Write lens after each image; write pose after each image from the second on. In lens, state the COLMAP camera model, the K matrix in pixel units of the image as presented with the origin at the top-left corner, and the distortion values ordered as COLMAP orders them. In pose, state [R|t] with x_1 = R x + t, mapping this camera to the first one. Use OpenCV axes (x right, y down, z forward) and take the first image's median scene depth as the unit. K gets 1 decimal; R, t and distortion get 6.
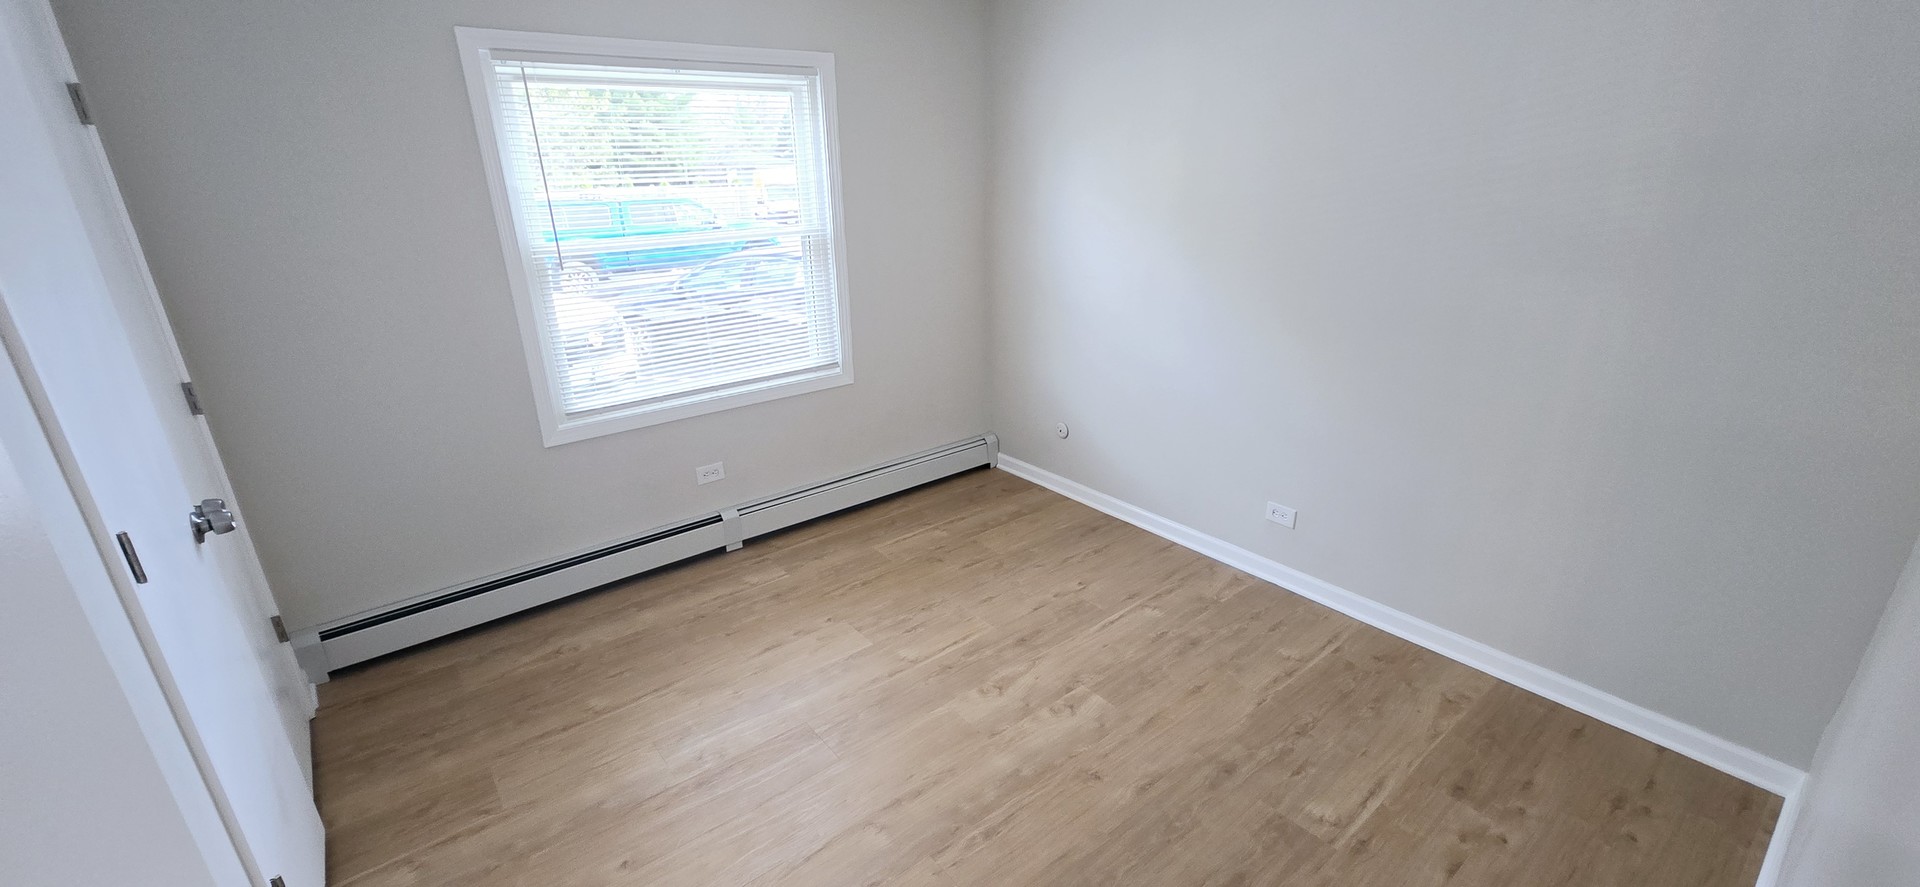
lens RADIAL K [[781.5, 0, 960.7], [0, 781.5, 467.6], [0, 0, 1]] dist [0.001851, 0.000093]
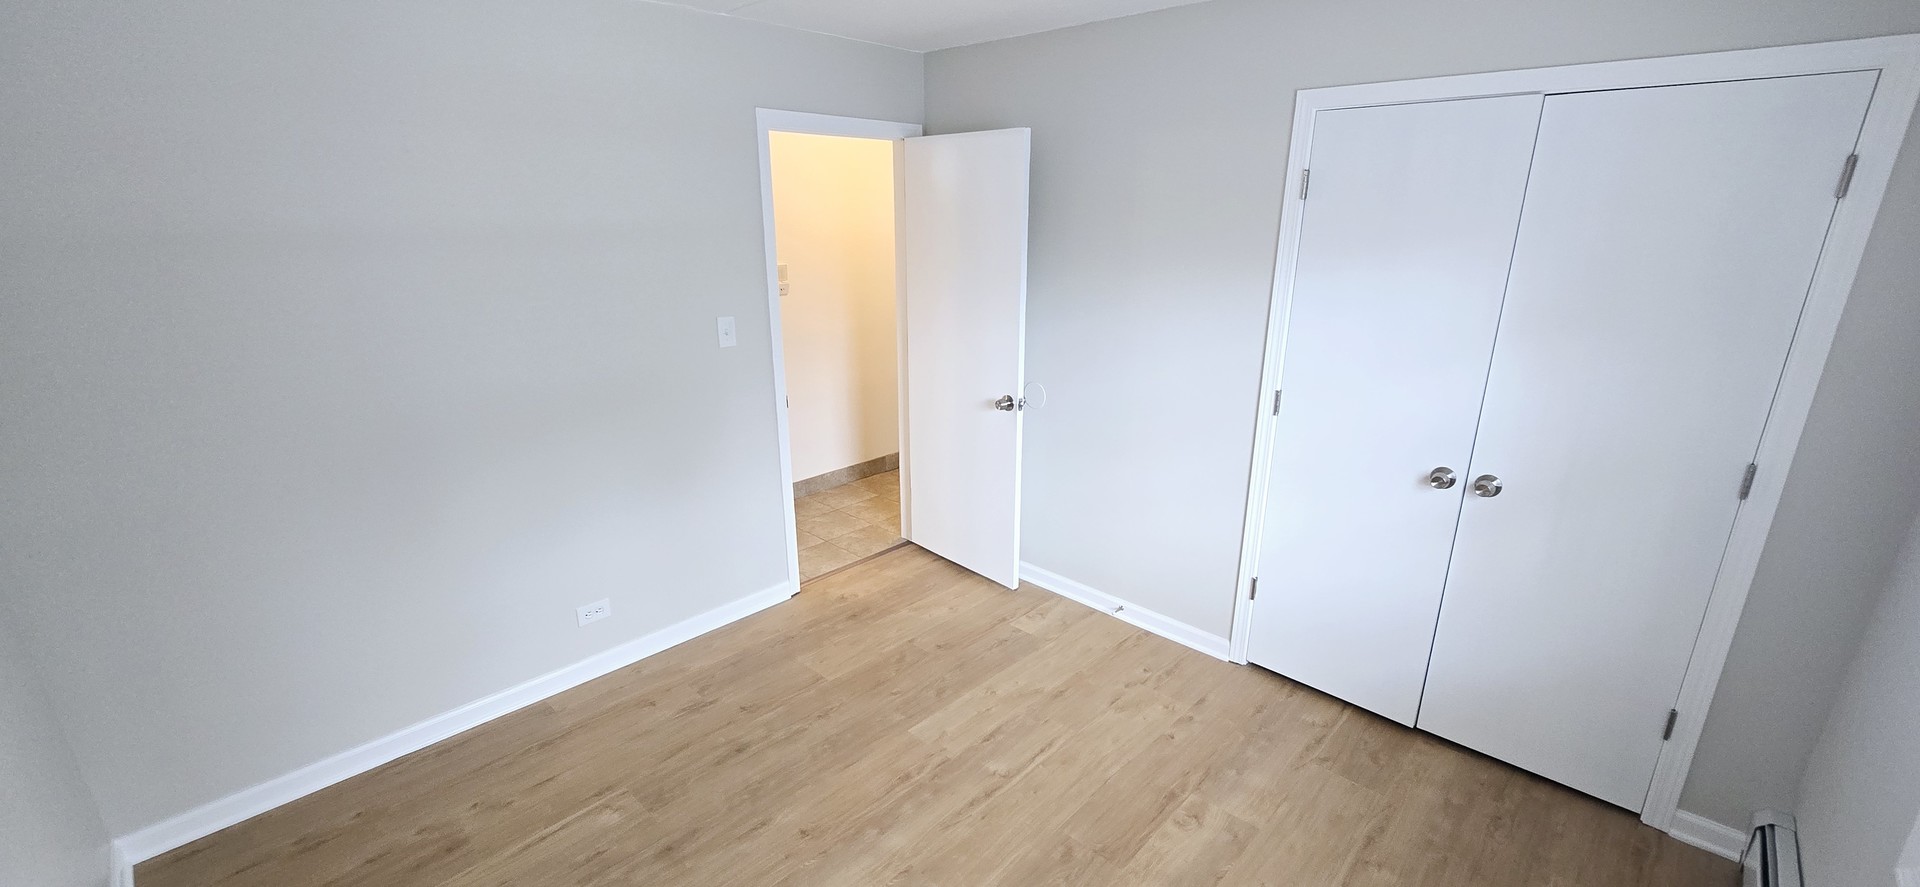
lens RADIAL K [[781.5, 0, 960.7], [0, 781.5, 467.6], [0, 0, 1]] dist [0.001851, 0.000093]
pose [[-0.991268, 0.055848, -0.119453, 0.067652], [-0.034246, 0.765766, 0.642207, -0.656916], [0.127339, 0.640690, -0.757167, 1.538830]]
